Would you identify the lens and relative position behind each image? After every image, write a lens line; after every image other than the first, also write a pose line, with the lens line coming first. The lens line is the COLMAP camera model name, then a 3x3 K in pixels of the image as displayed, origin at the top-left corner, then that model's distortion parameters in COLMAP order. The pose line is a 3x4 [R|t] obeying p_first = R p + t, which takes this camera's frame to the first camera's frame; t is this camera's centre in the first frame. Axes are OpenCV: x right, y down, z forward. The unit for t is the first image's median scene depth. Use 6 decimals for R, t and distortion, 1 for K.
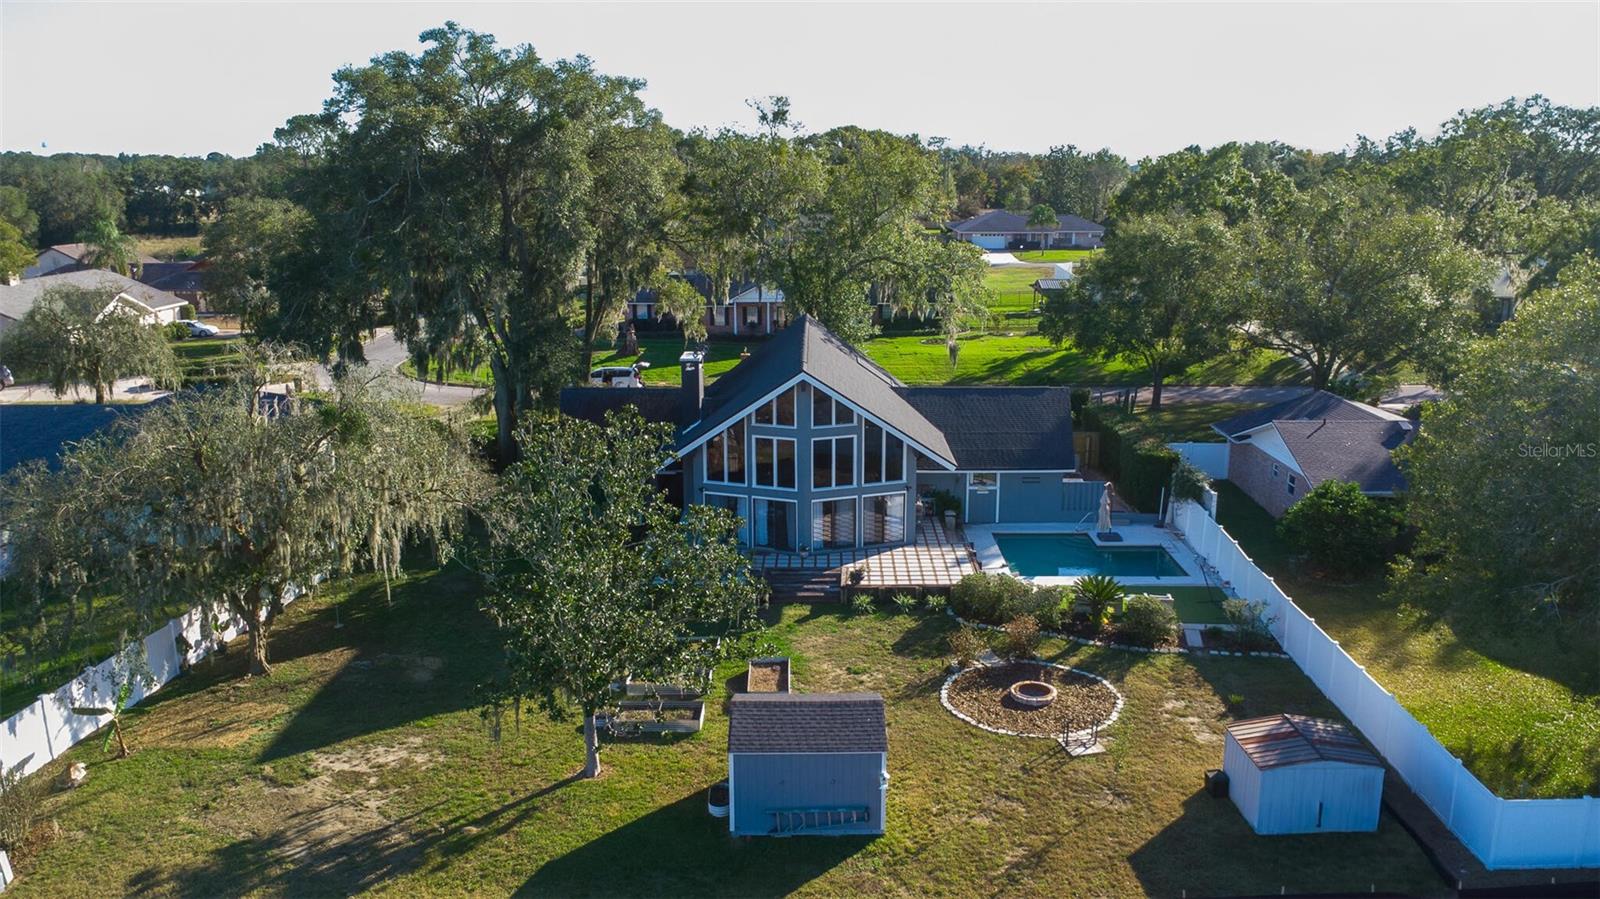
lens RADIAL K [[1186.1, 0, 807.2], [0, 1186.1, 449.3], [0, 0, 1]] dist [0.025290, -0.021075]
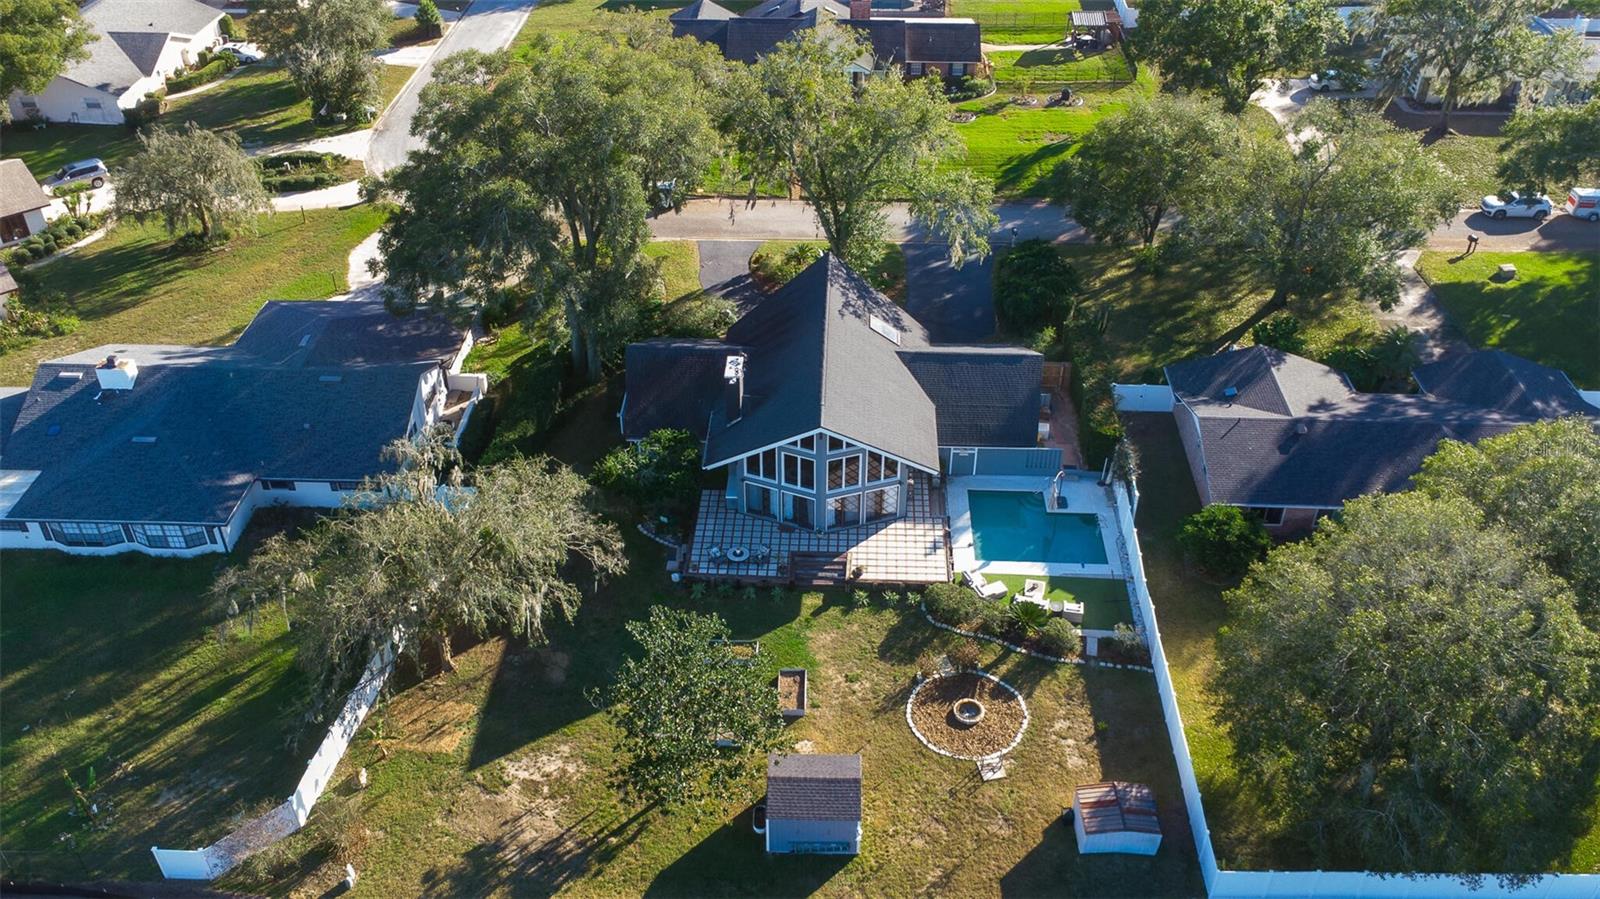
lens RADIAL K [[1186.1, 0, 797.5], [0, 1186.1, 448.5], [0, 0, 1]] dist [0.025290, -0.021075]
pose [[0.999330, 0.021864, -0.029340, 0.013014], [-0.010955, 0.943837, 0.330229, -0.641754], [0.034913, -0.329687, 0.943445, -0.329776]]
